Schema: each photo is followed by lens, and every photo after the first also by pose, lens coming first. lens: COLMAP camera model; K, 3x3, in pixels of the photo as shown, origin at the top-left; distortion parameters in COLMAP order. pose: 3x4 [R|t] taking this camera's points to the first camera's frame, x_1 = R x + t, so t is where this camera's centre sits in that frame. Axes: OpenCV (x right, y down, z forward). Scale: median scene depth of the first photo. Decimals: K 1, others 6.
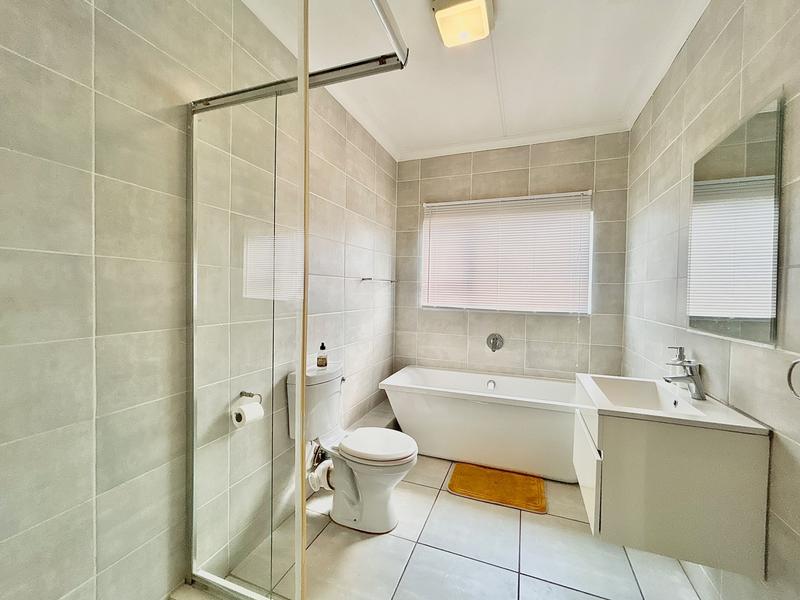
lens RADIAL K [[322.5, 0, 400.0], [0, 322.5, 300.0], [0, 0, 1]] dist [0.000080, 0.000019]
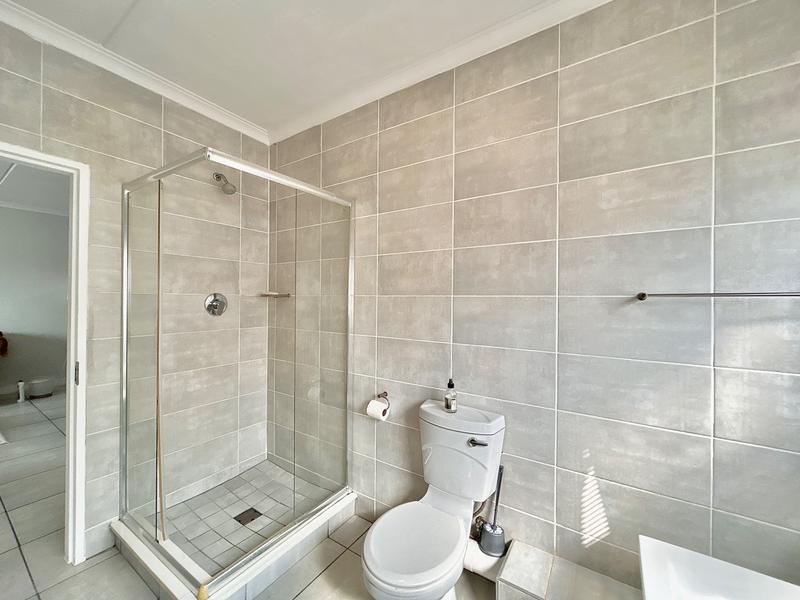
lens RADIAL K [[322.5, 0, 400.0], [0, 322.5, 300.0], [0, 0, 1]] dist [0.000080, 0.000019]
pose [[-0.213664, -0.019179, -0.976719, 0.768612], [-0.042486, 0.999044, -0.010324, -0.070703], [0.975983, 0.039291, -0.214274, 1.352694]]
